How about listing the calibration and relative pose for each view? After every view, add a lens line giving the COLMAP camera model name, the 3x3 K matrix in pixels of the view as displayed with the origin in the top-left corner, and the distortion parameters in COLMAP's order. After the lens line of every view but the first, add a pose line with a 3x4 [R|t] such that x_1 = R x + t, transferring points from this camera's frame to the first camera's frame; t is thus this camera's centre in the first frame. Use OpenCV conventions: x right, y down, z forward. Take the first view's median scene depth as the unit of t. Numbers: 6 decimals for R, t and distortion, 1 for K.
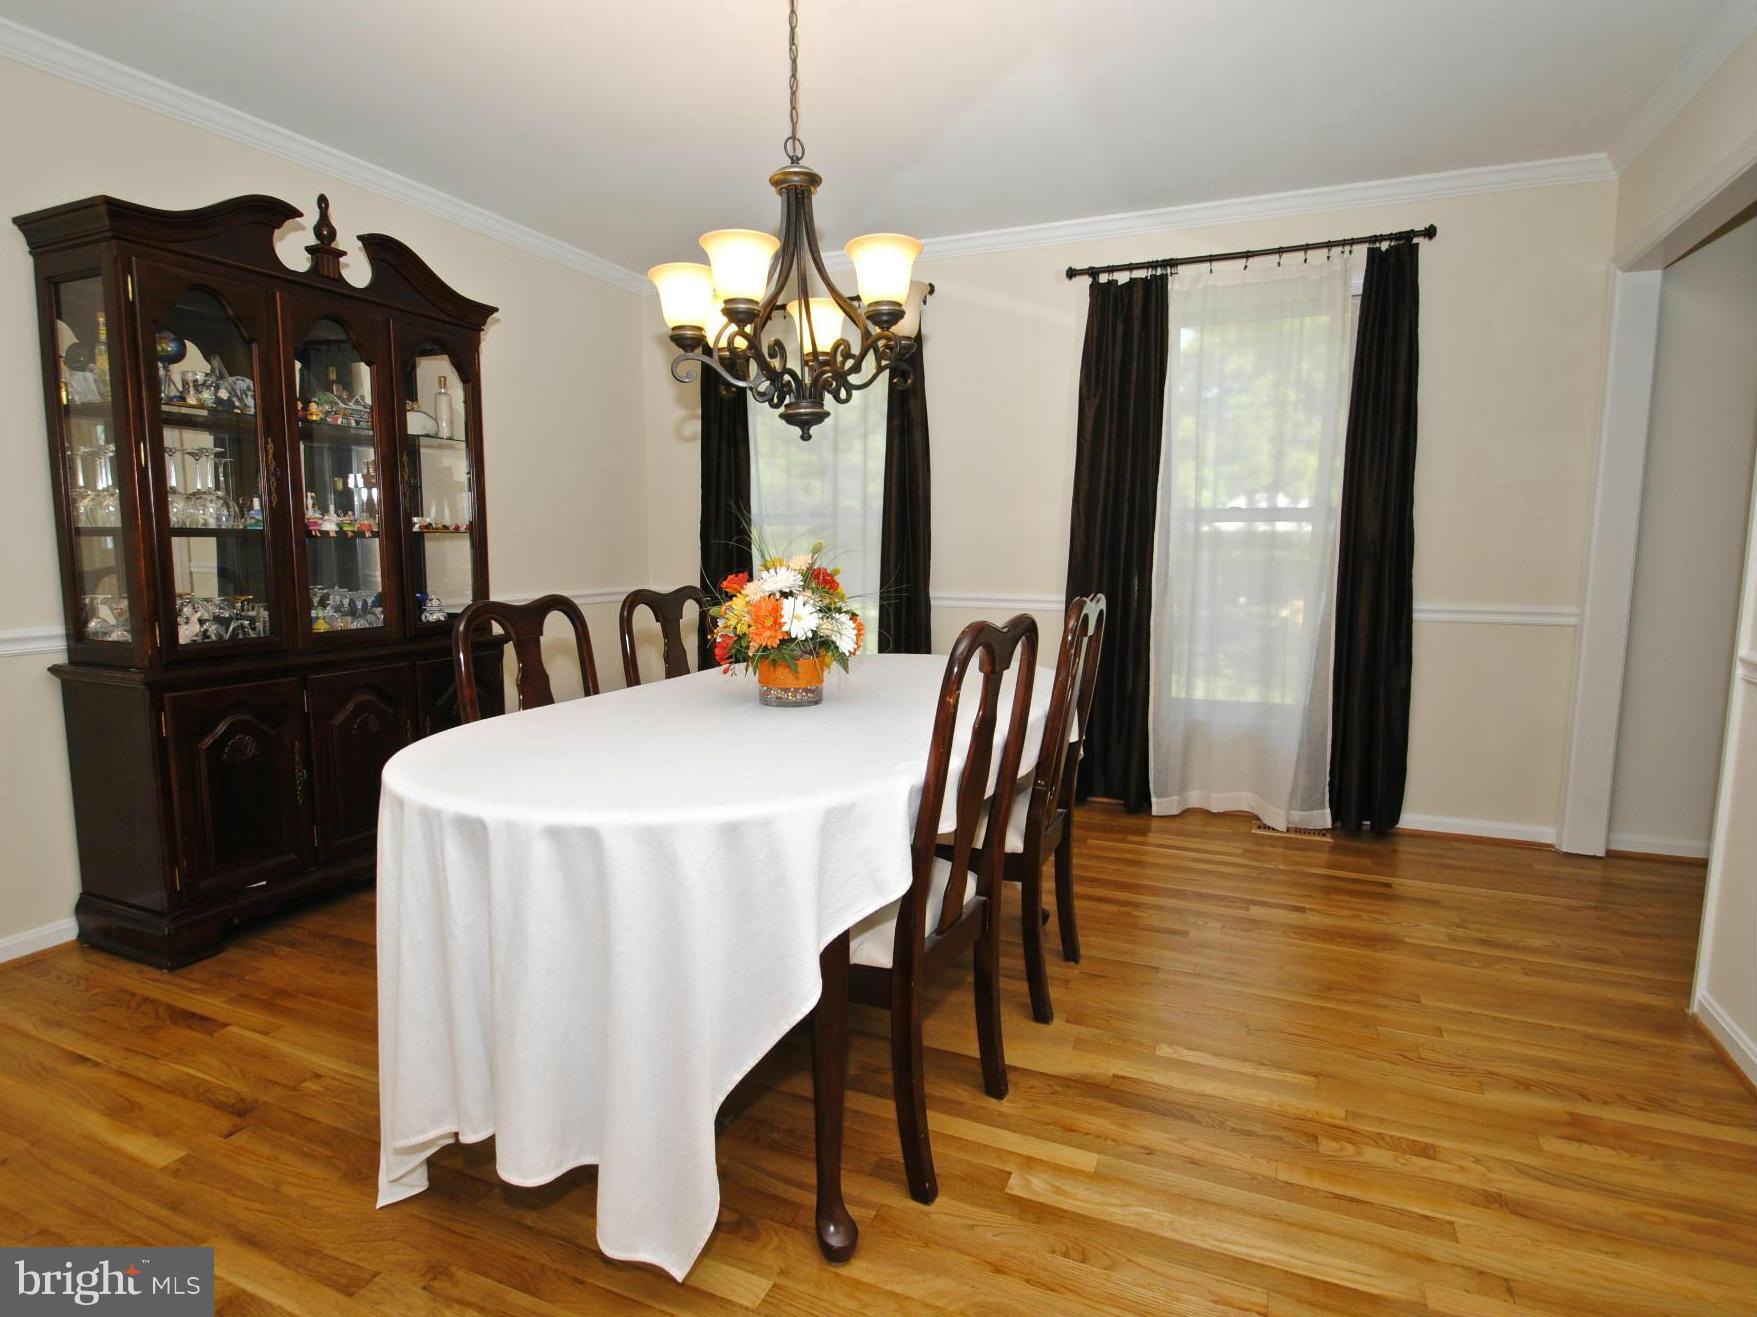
lens RADIAL K [[990.4, 0, 881.3], [0, 990.4, 671.1], [0, 0, 1]] dist [-0.002663, -0.009963]
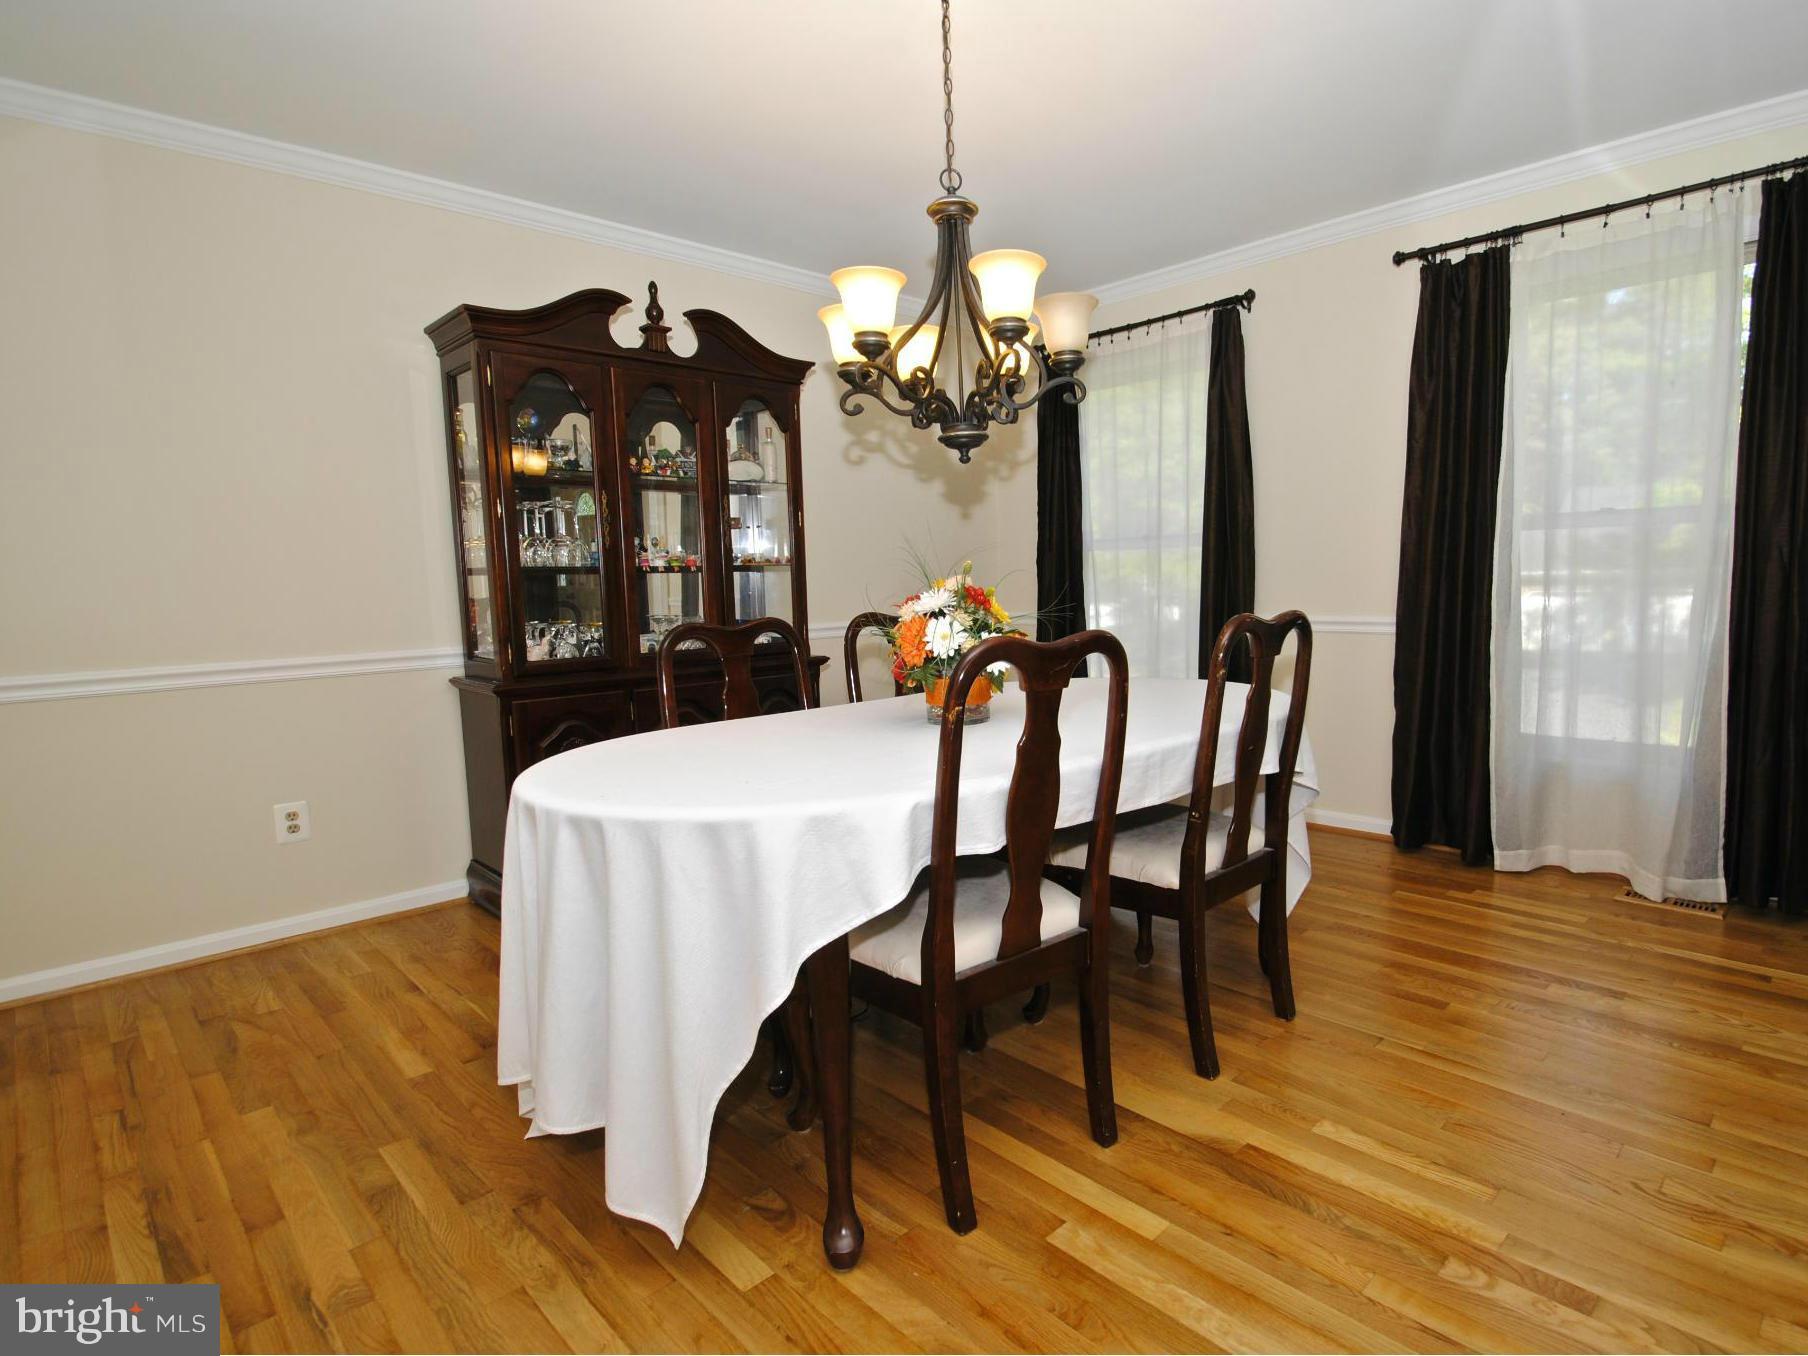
lens RADIAL K [[977.7, 0, 900.7], [0, 977.7, 676.4], [0, 0, 1]] dist [0.001066, -0.012836]
pose [[0.933778, 0.011969, -0.357654, 0.172123], [-0.019578, 0.999652, -0.017660, 0.003960], [0.357318, 0.023492, 0.933687, 0.035001]]
